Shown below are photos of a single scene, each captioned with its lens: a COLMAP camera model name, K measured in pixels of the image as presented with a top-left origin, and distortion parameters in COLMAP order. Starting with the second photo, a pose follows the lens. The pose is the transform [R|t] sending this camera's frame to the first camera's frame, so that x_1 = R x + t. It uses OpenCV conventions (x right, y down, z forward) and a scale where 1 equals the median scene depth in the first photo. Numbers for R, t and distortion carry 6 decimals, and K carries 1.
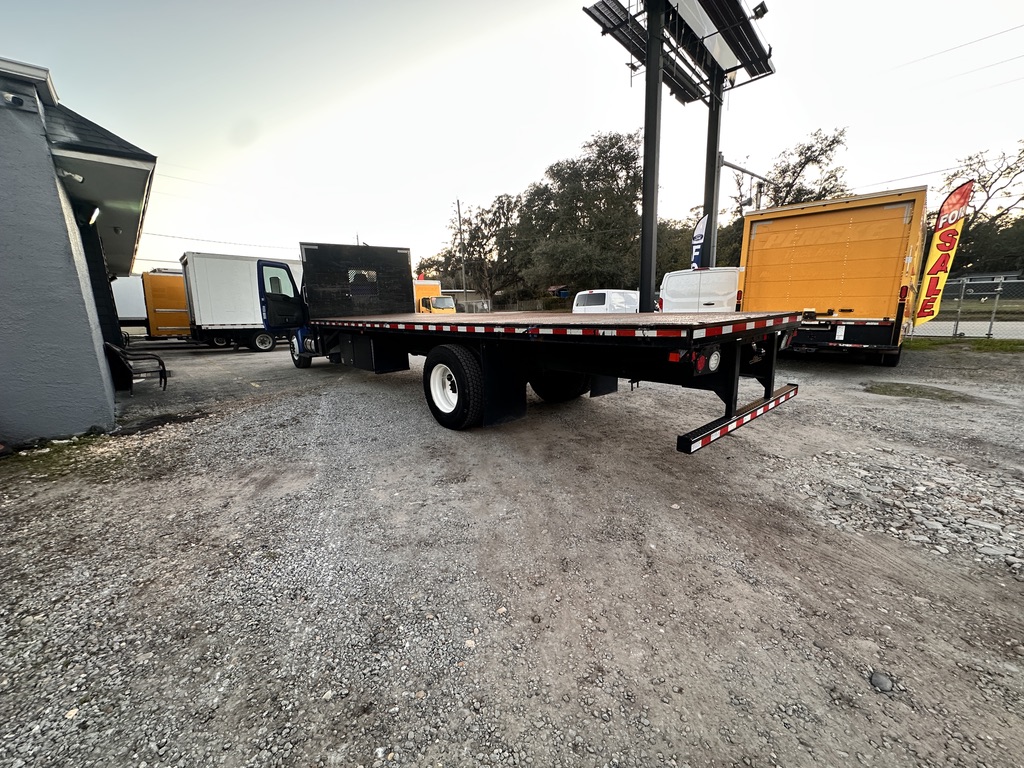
lens RADIAL K [[407.1, 0, 512.0], [0, 407.1, 384.0], [0, 0, 1]] dist [-0.002300, -0.000222]
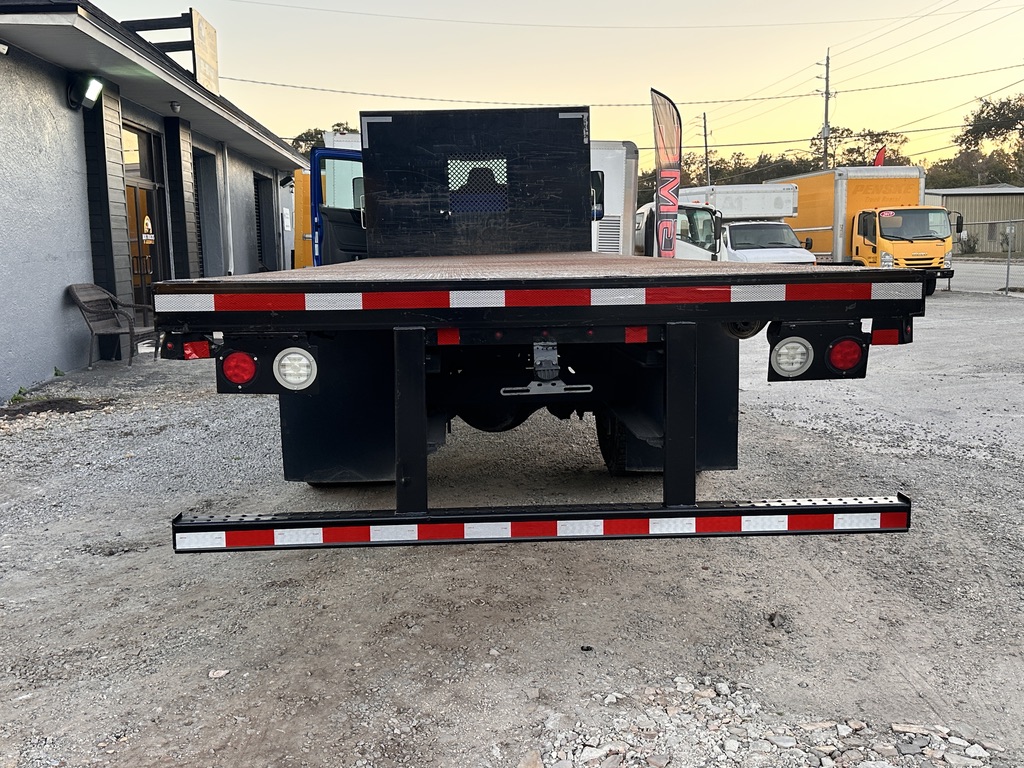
lens RADIAL K [[1028.4, 0, 512.0], [0, 1028.4, 384.0], [0, 0, 1]] dist [0.180136, -0.350127]
pose [[0.782456, 0.100746, -0.614502, 0.467790], [-0.127480, 0.991841, 0.000287, -0.023635], [0.609517, 0.078112, 0.788915, 0.080494]]
